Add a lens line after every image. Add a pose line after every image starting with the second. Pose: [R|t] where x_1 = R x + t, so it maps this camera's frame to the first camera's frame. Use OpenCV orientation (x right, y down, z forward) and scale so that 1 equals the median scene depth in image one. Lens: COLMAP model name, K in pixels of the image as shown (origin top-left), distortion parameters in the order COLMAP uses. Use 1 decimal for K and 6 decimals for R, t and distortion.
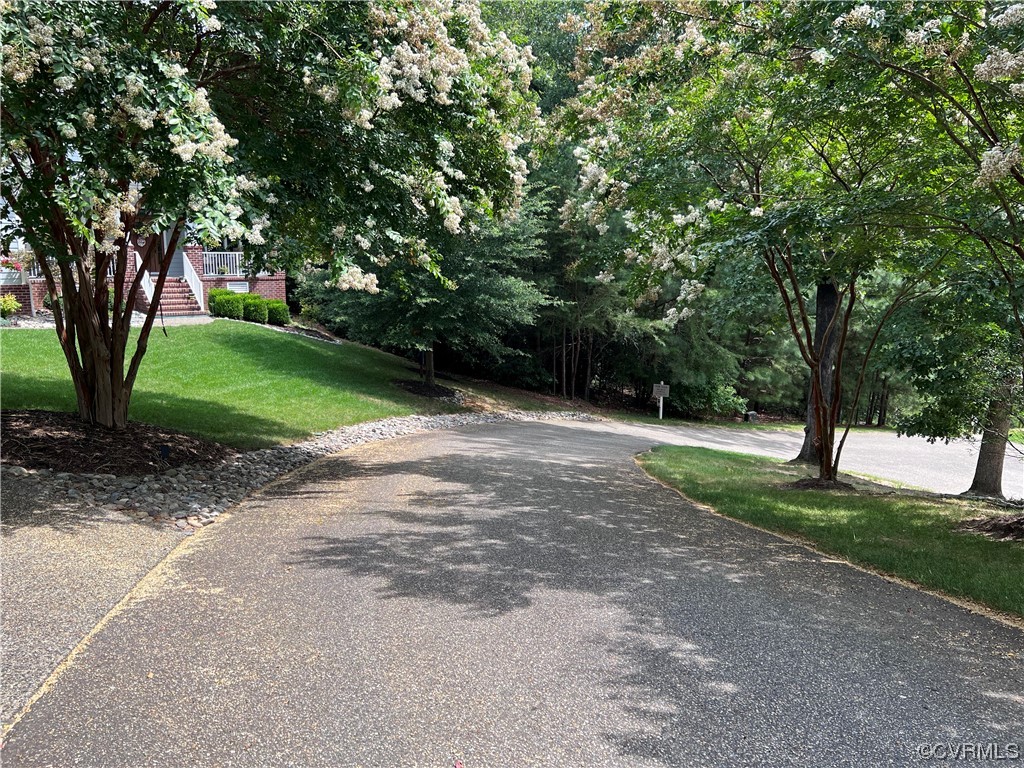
lens RADIAL K [[772.5, 0, 512.0], [0, 772.5, 384.0], [0, 0, 1]] dist [0.007714, 0.001908]
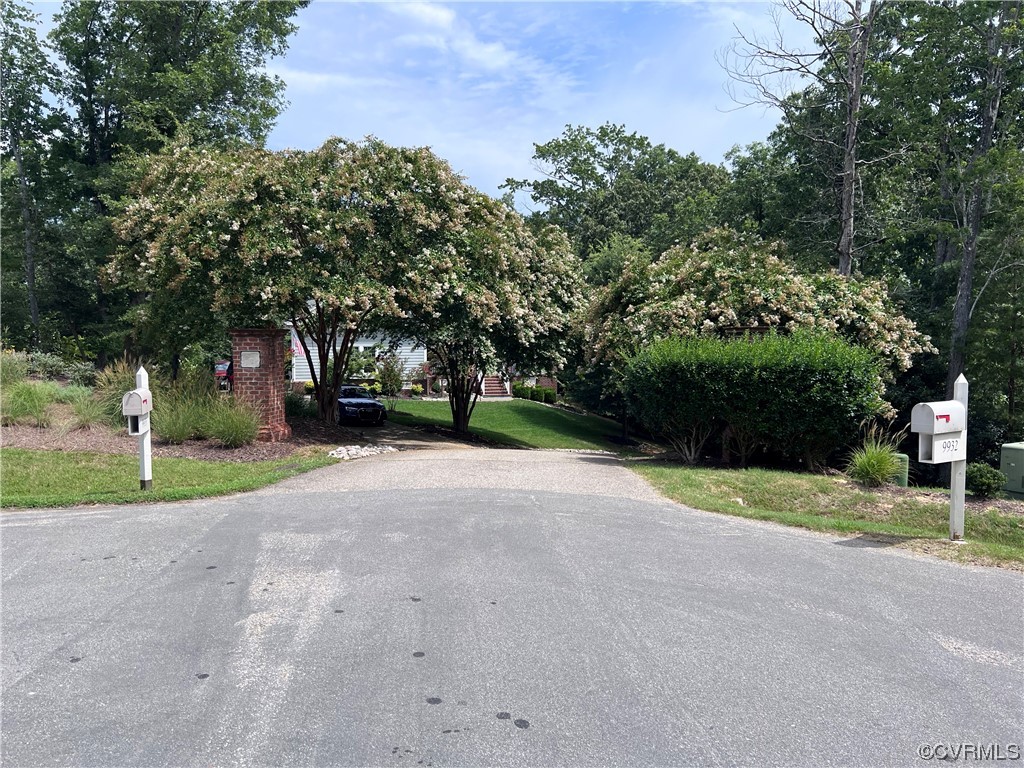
lens RADIAL K [[772.5, 0, 512.0], [0, 772.5, 384.0], [0, 0, 1]] dist [0.007714, 0.001908]
pose [[0.919158, 0.012325, -0.393696, 0.389159], [-0.056686, 0.993245, -0.101249, 0.078643], [0.389789, 0.115381, 0.913647, -0.785396]]
